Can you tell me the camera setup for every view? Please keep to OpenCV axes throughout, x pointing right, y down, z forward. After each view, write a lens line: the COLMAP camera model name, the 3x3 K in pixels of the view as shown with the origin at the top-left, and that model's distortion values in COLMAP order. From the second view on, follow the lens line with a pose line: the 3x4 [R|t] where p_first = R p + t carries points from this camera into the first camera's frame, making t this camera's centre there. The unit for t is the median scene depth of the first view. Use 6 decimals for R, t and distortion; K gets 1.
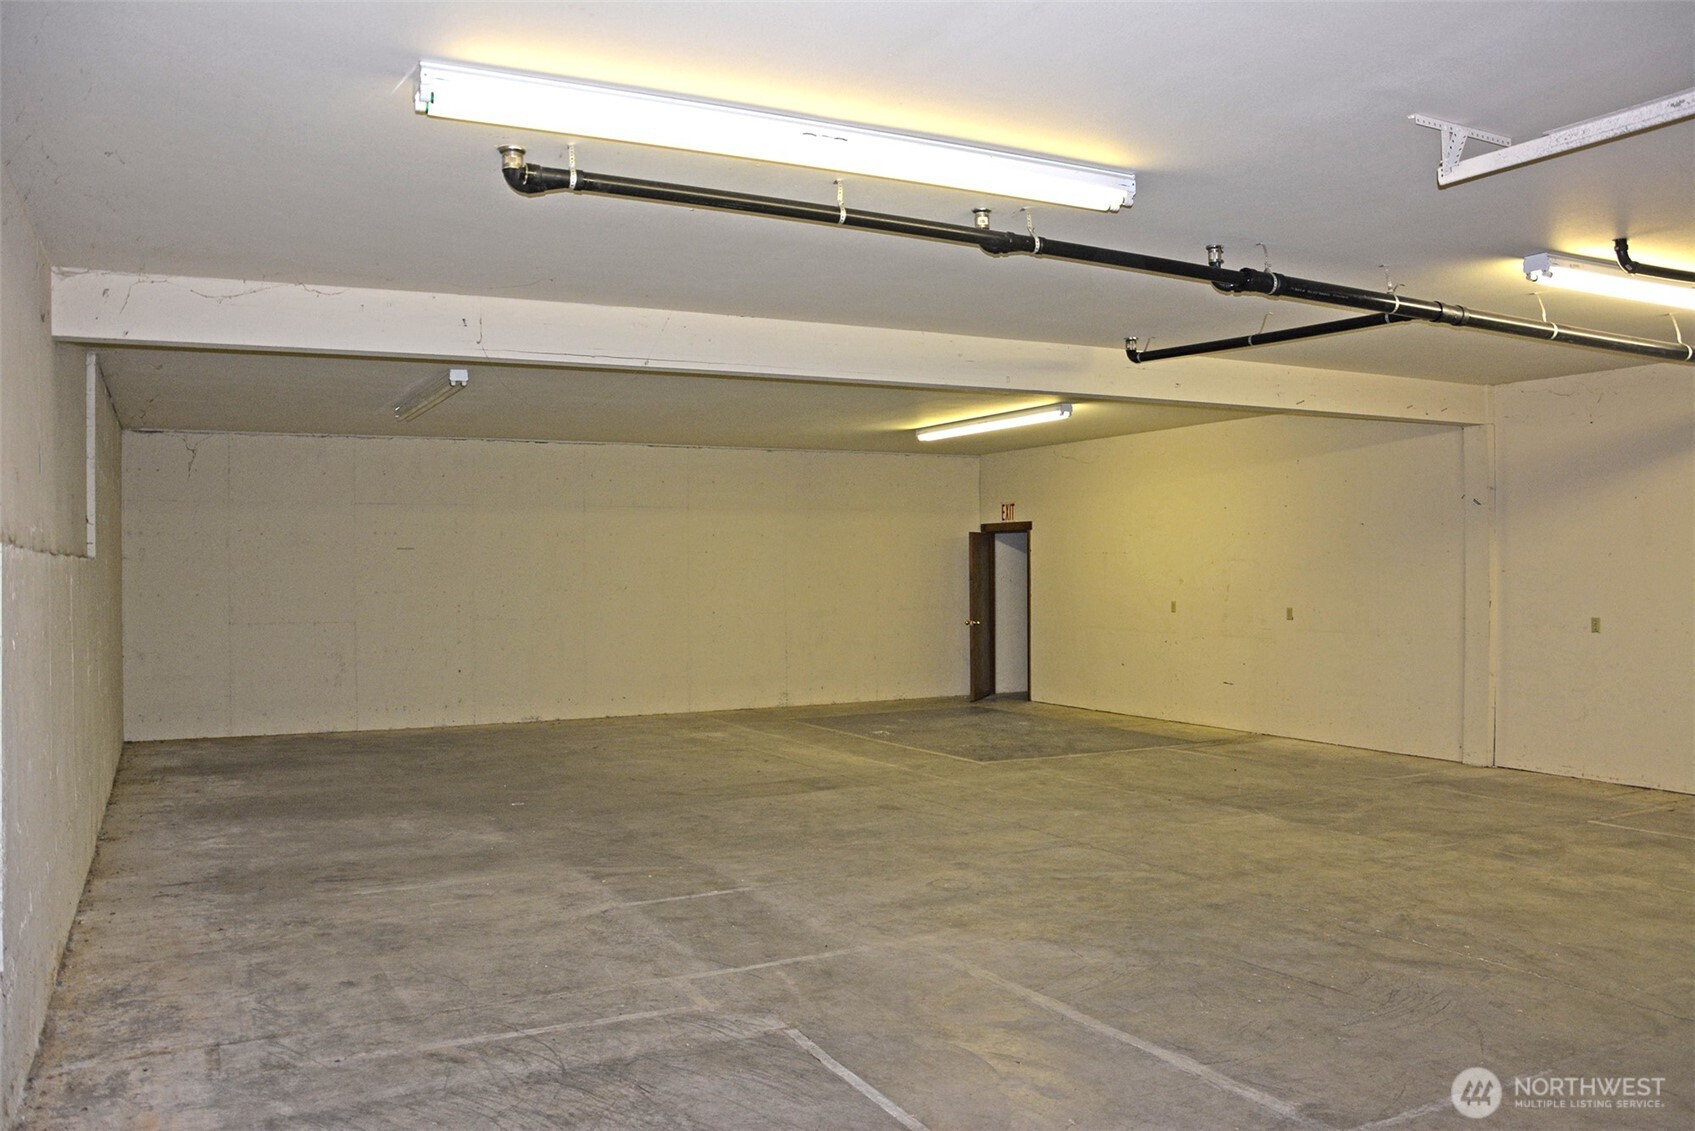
lens RADIAL K [[1354.0, 0, 847.5], [0, 1354.0, 565.5], [0, 0, 1]] dist [-0.001360, -0.000128]
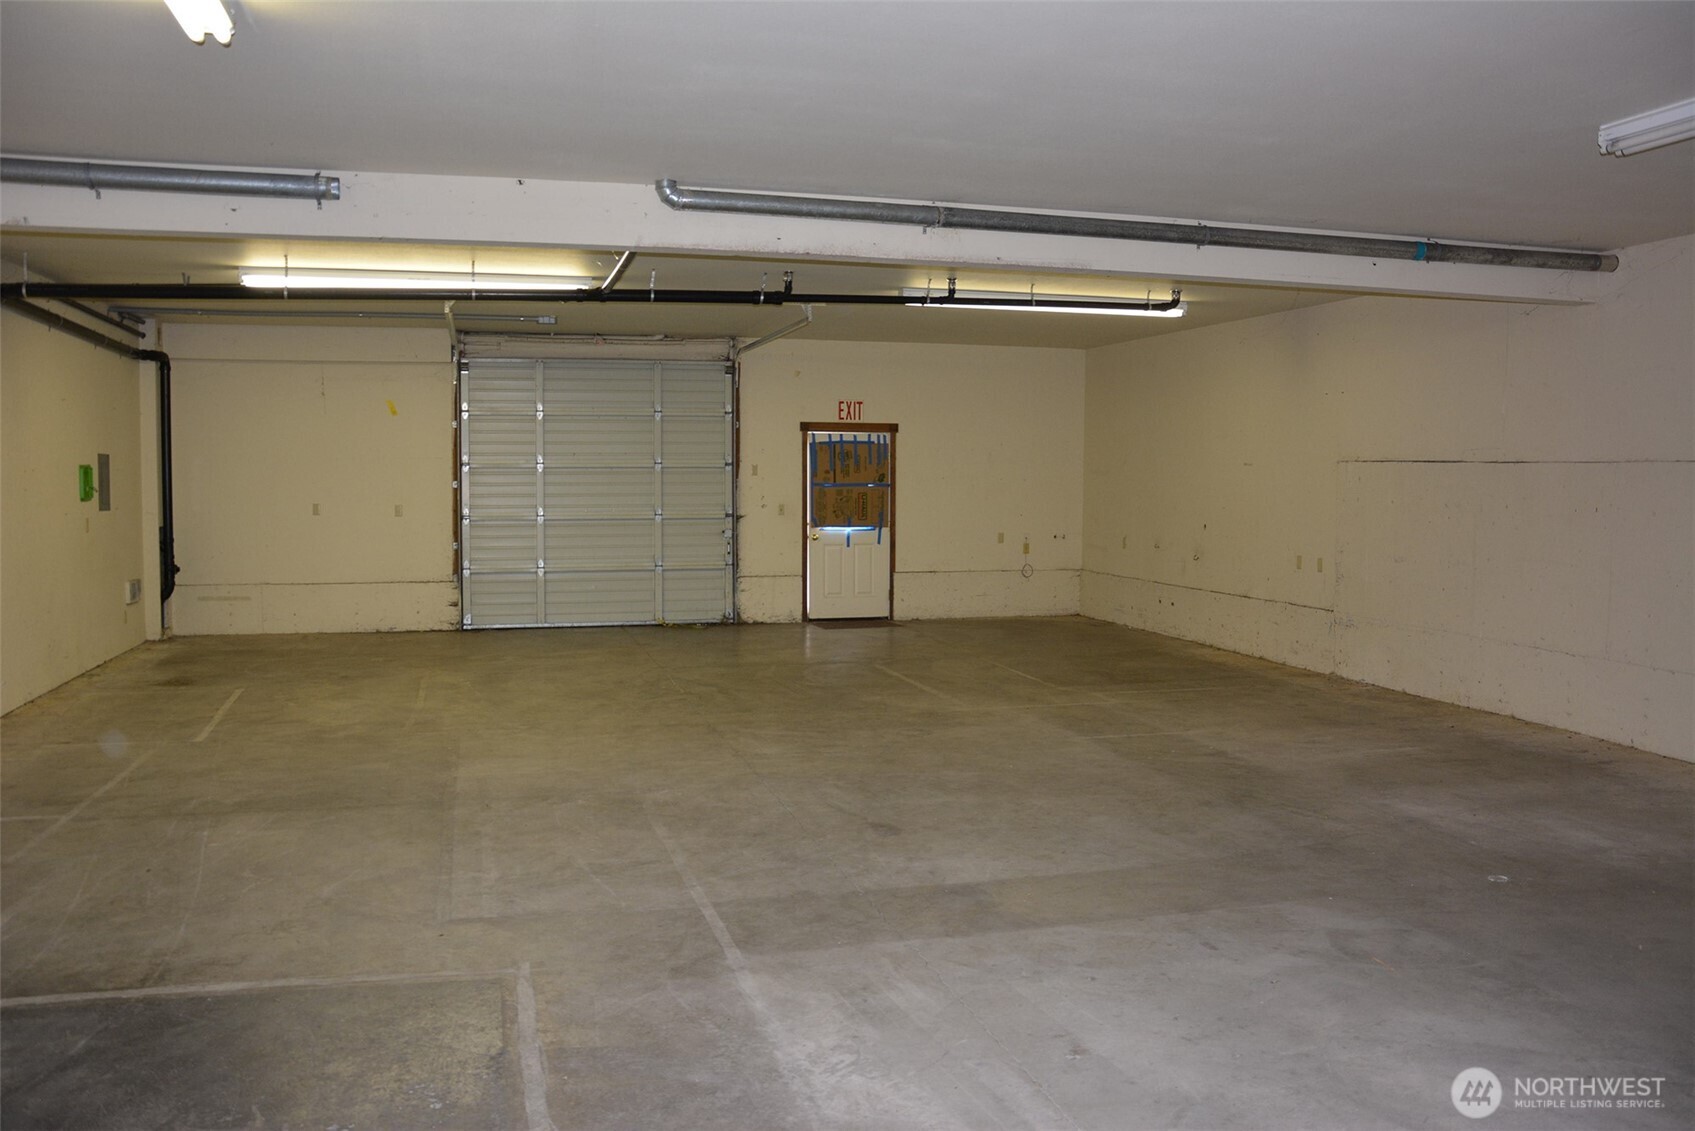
lens RADIAL K [[1354.0, 0, 847.5], [0, 1354.0, 565.5], [0, 0, 1]] dist [-0.001360, -0.000128]
pose [[-0.974955, -0.025873, 0.220891, -0.100432], [-0.004148, 0.995153, 0.098254, -0.019185], [-0.222362, 0.094877, -0.970337, 1.709066]]
